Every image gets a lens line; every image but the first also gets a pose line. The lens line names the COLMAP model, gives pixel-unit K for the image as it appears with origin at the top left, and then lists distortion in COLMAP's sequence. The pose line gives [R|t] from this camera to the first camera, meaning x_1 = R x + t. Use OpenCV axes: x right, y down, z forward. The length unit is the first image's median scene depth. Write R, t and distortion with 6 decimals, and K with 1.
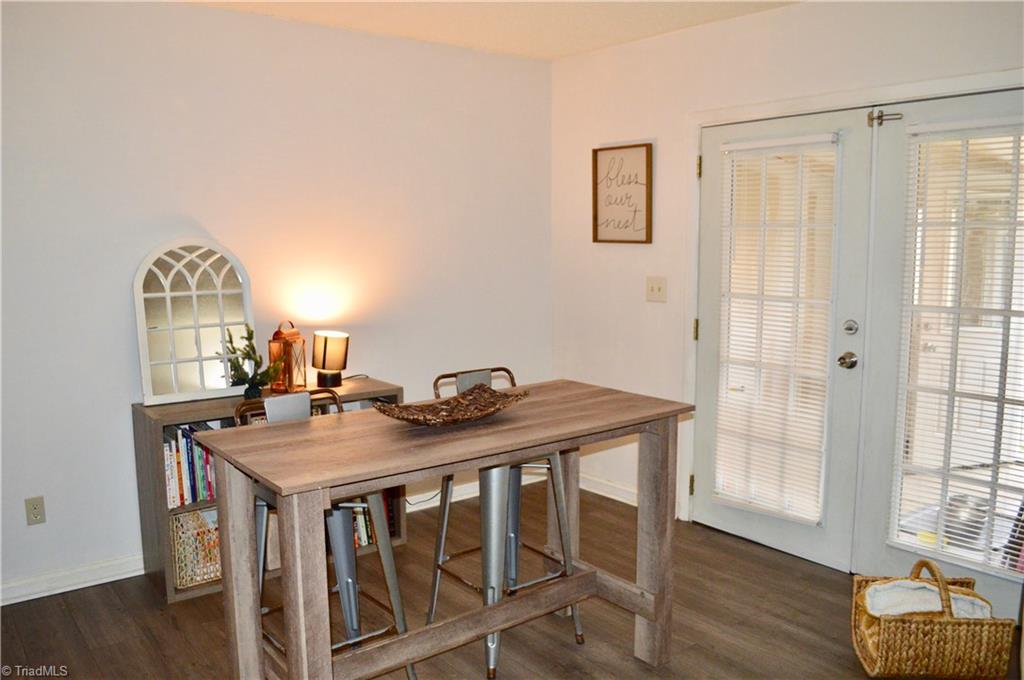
lens RADIAL K [[811.6, 0, 516.1], [0, 811.6, 338.5], [0, 0, 1]] dist [-0.090545, 0.009396]
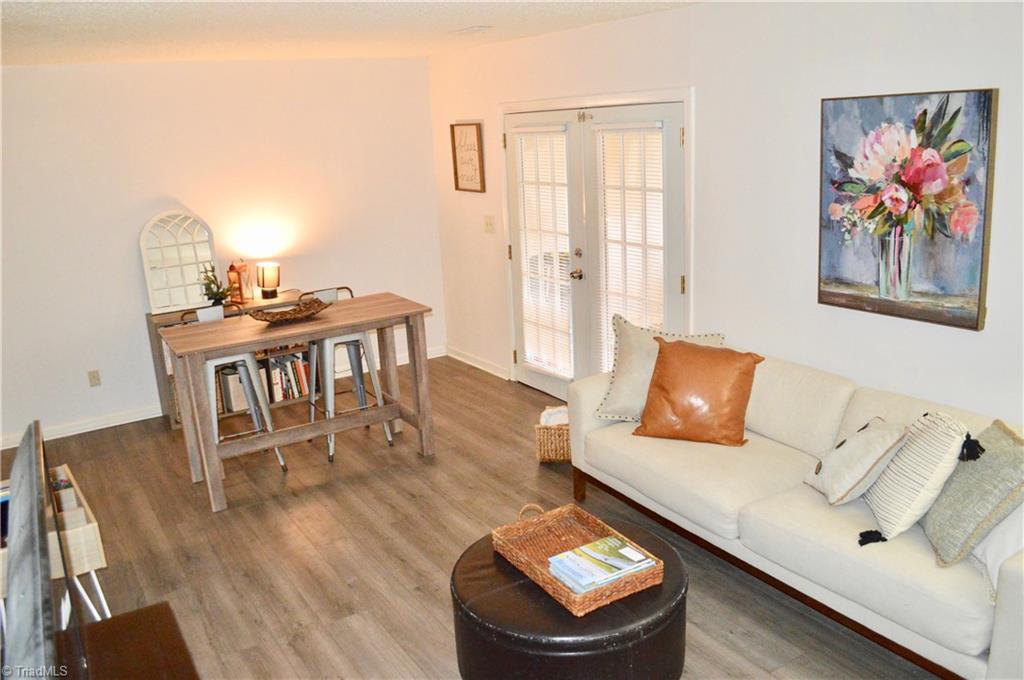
lens RADIAL K [[811.6, 0, 510.0], [0, 811.6, 336.9], [0, 0, 1]] dist [-0.090545, 0.009396]
pose [[0.994597, -0.020240, -0.101817, 0.396330], [0.033657, 0.990700, 0.131834, -0.056952], [0.098202, -0.134549, 0.986029, -0.512681]]
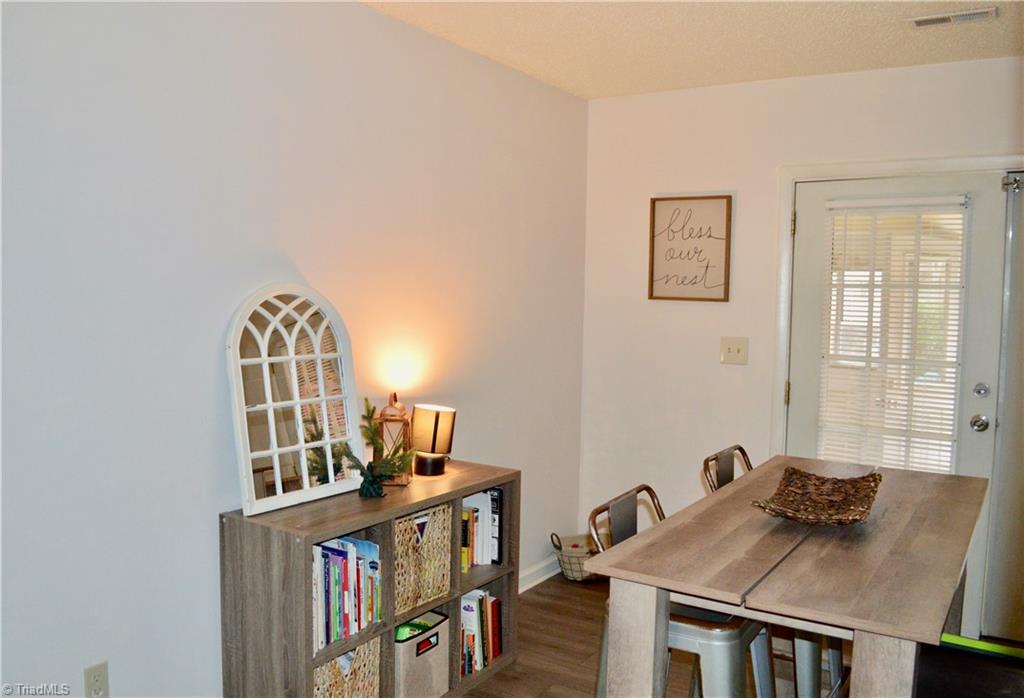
lens RADIAL K [[845.0, 0, 509.6], [0, 845.0, 355.3], [0, 0, 1]] dist [-0.092508, -0.000397]
pose [[0.947251, -0.006439, 0.320429, -0.429773], [0.023575, 0.998490, -0.049627, -0.015007], [-0.319625, 0.054563, 0.945972, 0.186428]]
